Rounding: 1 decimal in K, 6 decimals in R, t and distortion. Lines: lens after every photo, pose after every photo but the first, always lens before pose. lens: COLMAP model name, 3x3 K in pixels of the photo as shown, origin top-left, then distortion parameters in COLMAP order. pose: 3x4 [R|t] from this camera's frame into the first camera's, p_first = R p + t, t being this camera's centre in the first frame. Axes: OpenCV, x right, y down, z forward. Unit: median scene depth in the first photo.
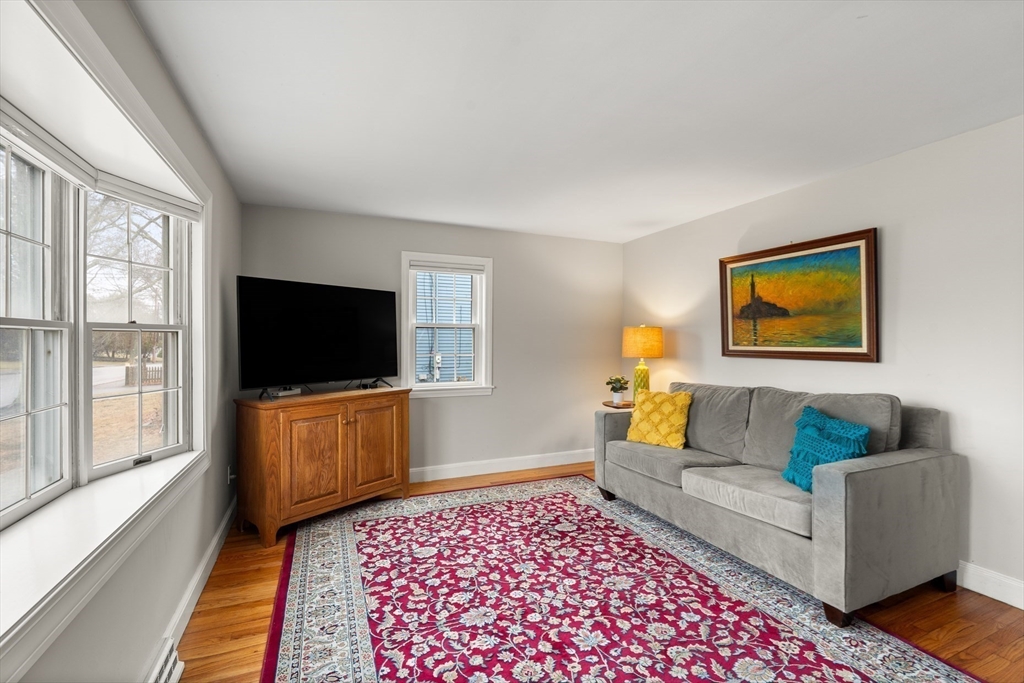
lens RADIAL K [[459.9, 0, 512.0], [0, 459.9, 341.5], [0, 0, 1]] dist [-0.000461, 0.000257]
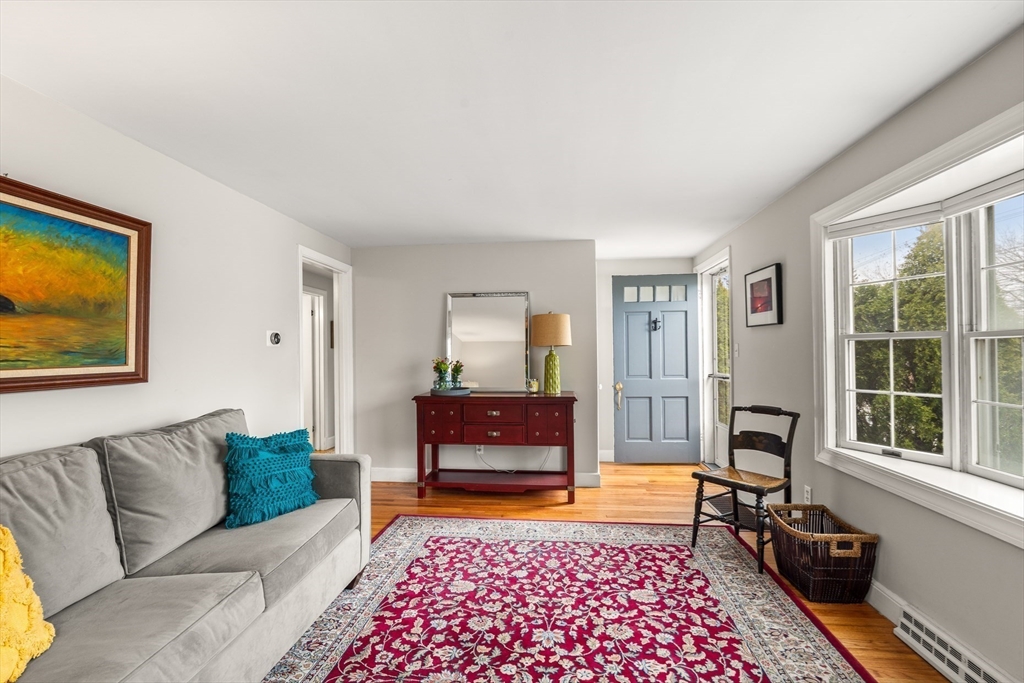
lens RADIAL K [[459.9, 0, 512.0], [0, 459.9, 341.5], [0, 0, 1]] dist [-0.000461, 0.000257]
pose [[-0.873703, 0.020102, 0.486044, -0.214904], [0.011916, 0.999730, -0.019928, -0.004567], [-0.486313, -0.011619, -0.873707, 1.494626]]
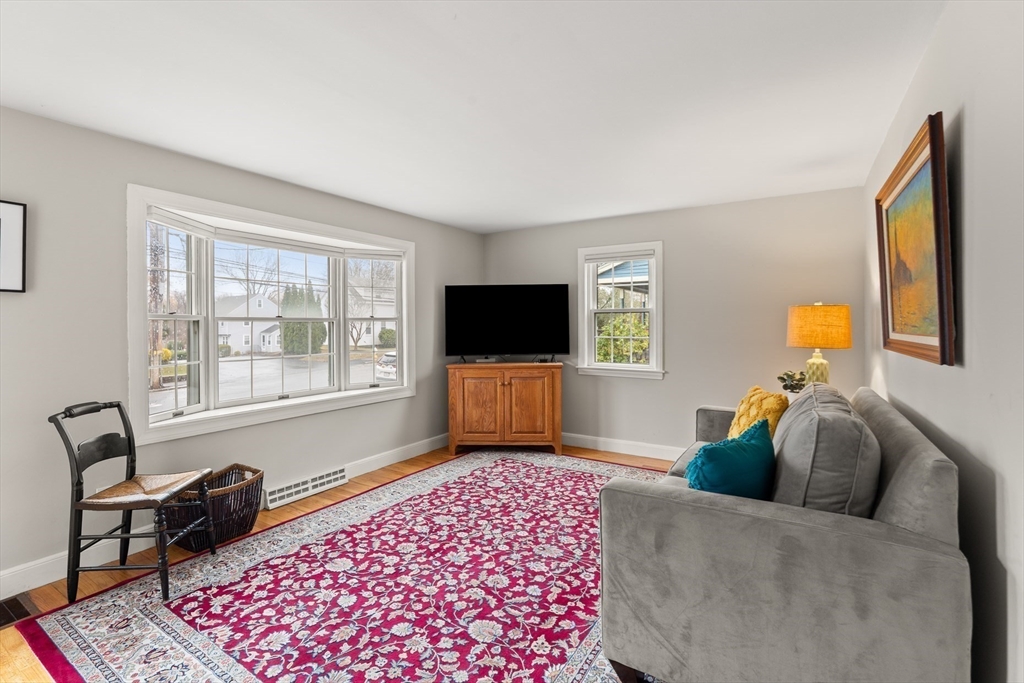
lens RADIAL K [[459.9, 0, 512.0], [0, 459.9, 341.5], [0, 0, 1]] dist [-0.000461, 0.000257]
pose [[0.564218, 0.028122, -0.825147, 0.990692], [0.002056, 0.999369, 0.035465, -0.002852], [0.825623, -0.021707, 0.563804, 0.313875]]
